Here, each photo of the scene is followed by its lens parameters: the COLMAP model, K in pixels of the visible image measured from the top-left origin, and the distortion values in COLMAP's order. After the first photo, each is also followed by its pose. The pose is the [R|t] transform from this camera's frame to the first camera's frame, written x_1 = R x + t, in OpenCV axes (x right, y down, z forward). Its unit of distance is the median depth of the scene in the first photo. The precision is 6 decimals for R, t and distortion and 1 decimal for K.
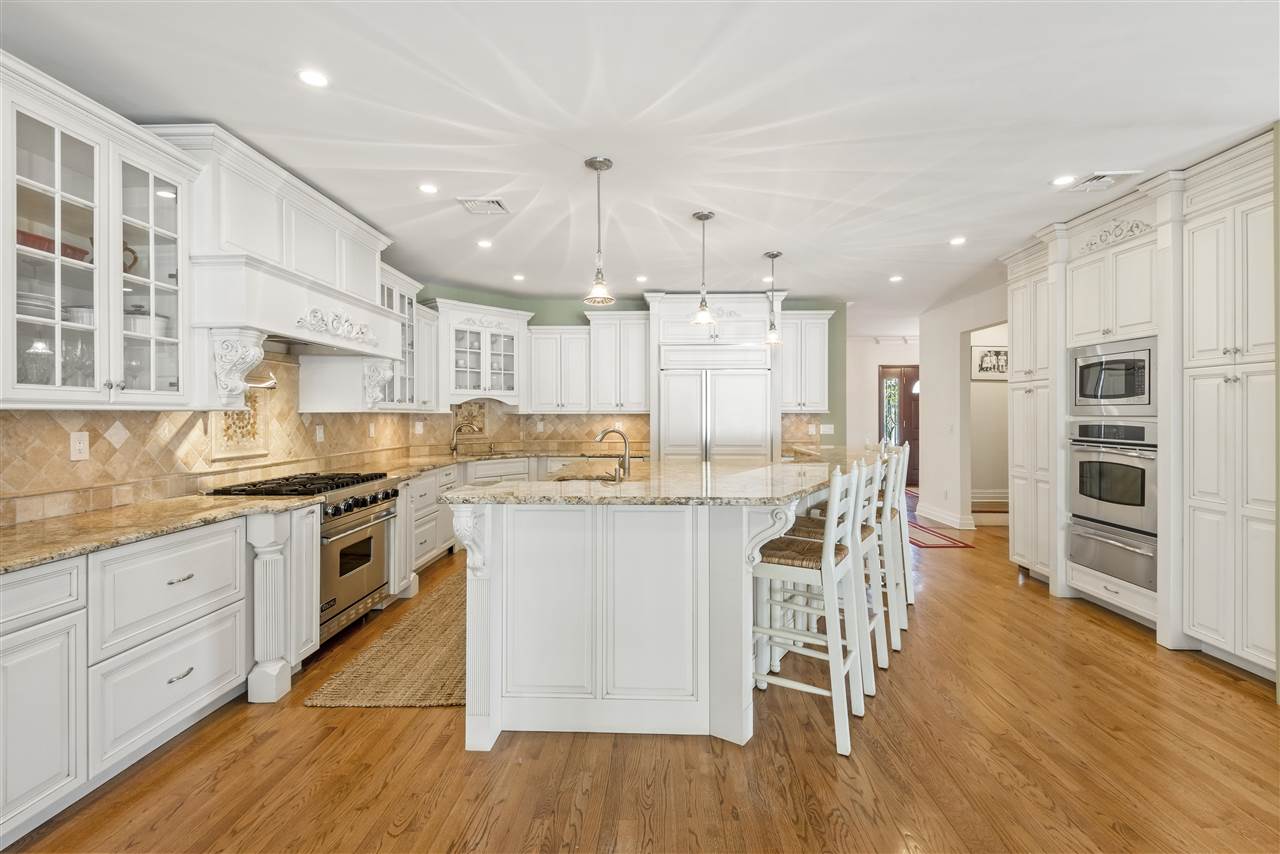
lens RADIAL K [[588.1, 0, 643.2], [0, 588.1, 416.6], [0, 0, 1]] dist [0.026885, -0.007364]
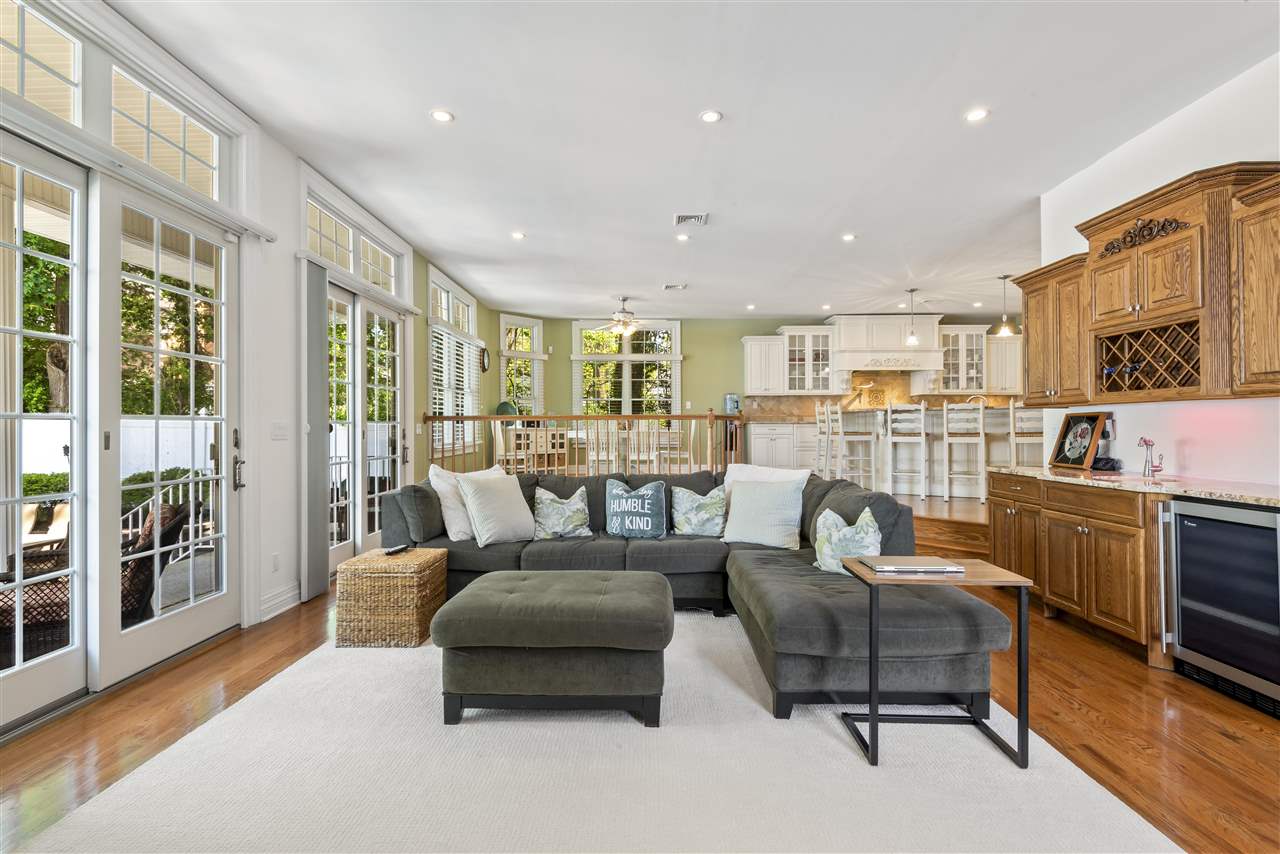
lens RADIAL K [[588.1, 0, 644.4], [0, 588.1, 426.5], [0, 0, 1]] dist [0.026885, -0.007364]
pose [[0.020220, -0.000746, -0.999795, 2.698732], [0.000198, 1.000000, -0.000742, 0.178462], [0.999796, -0.000183, 0.020220, -0.219212]]
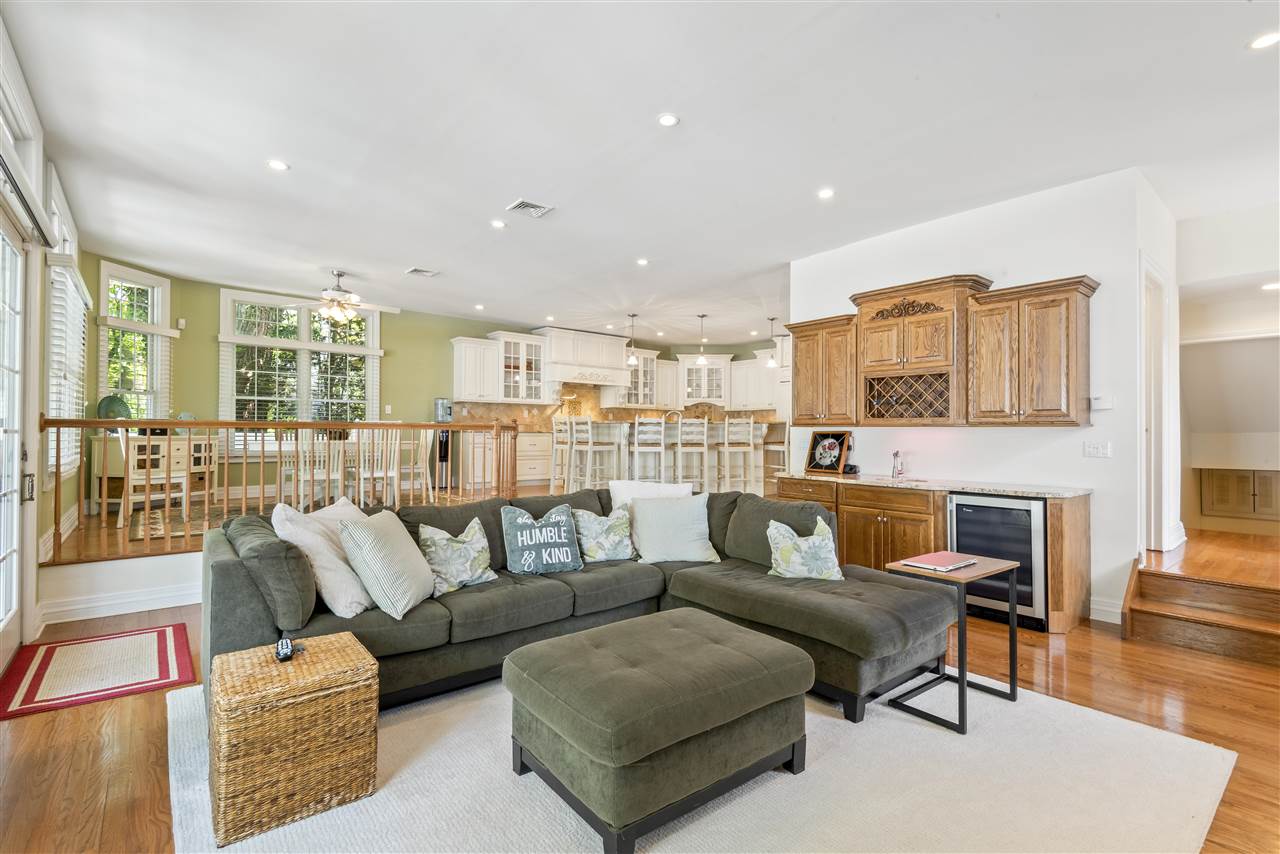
lens RADIAL K [[588.1, 0, 640.5], [0, 588.1, 426.3], [0, 0, 1]] dist [0.026885, -0.007364]
pose [[0.653912, -0.002348, -0.756567, 2.298734], [-0.009803, 0.999885, -0.011576, 0.155295], [0.756507, 0.014987, 0.653814, -0.898077]]
